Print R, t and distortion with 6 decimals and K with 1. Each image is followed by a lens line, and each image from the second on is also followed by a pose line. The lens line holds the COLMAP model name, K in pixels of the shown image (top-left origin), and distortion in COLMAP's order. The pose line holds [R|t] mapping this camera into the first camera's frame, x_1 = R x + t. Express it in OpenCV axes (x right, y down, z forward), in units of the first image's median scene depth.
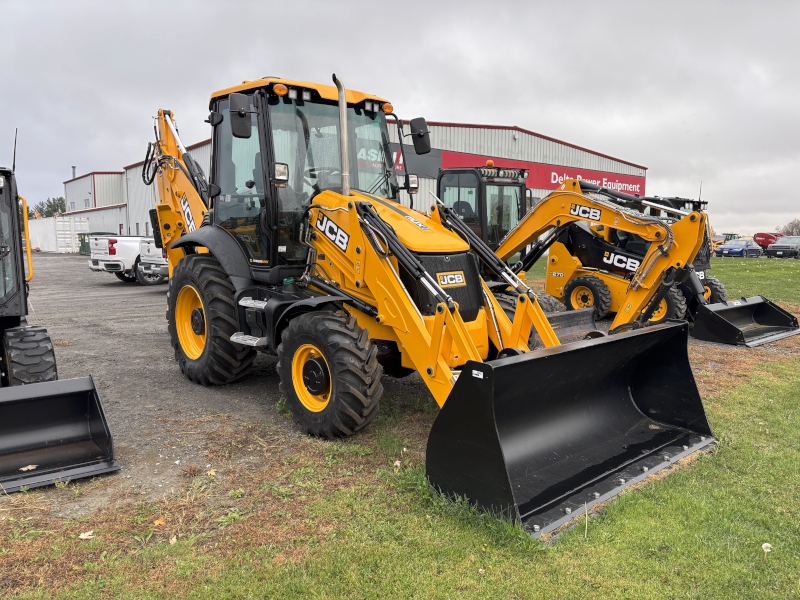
lens RADIAL K [[601.1, 0, 401.5], [0, 601.1, 304.8], [0, 0, 1]] dist [0.022389, -0.007908]
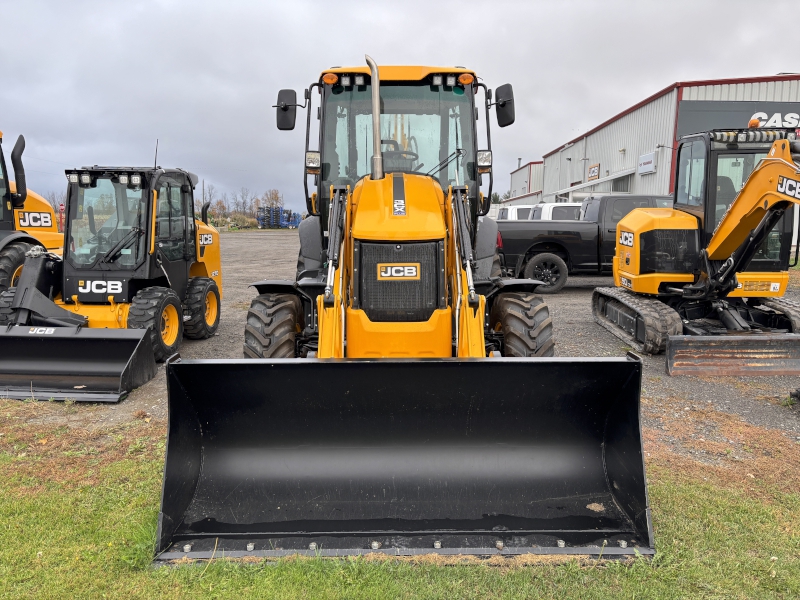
lens RADIAL K [[601.1, 0, 402.1], [0, 601.1, 299.7], [0, 0, 1]] dist [0.022389, -0.007908]
pose [[0.759253, 0.090711, -0.644443, 0.657487], [-0.079960, 0.995738, 0.045954, -0.042297], [0.645865, 0.016639, 0.763270, 0.332937]]
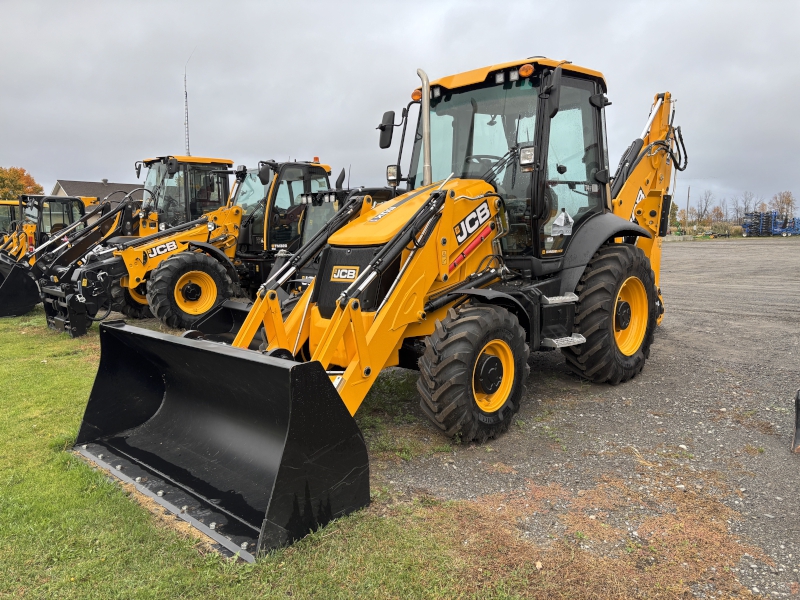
lens RADIAL K [[601.1, 0, 399.8], [0, 601.1, 295.5], [0, 0, 1]] dist [0.022389, -0.007908]
pose [[0.087139, 0.107113, -0.990421, 1.034259], [-0.101801, 0.989955, 0.098106, -0.110714], [0.990981, 0.092277, 0.097168, 0.997617]]
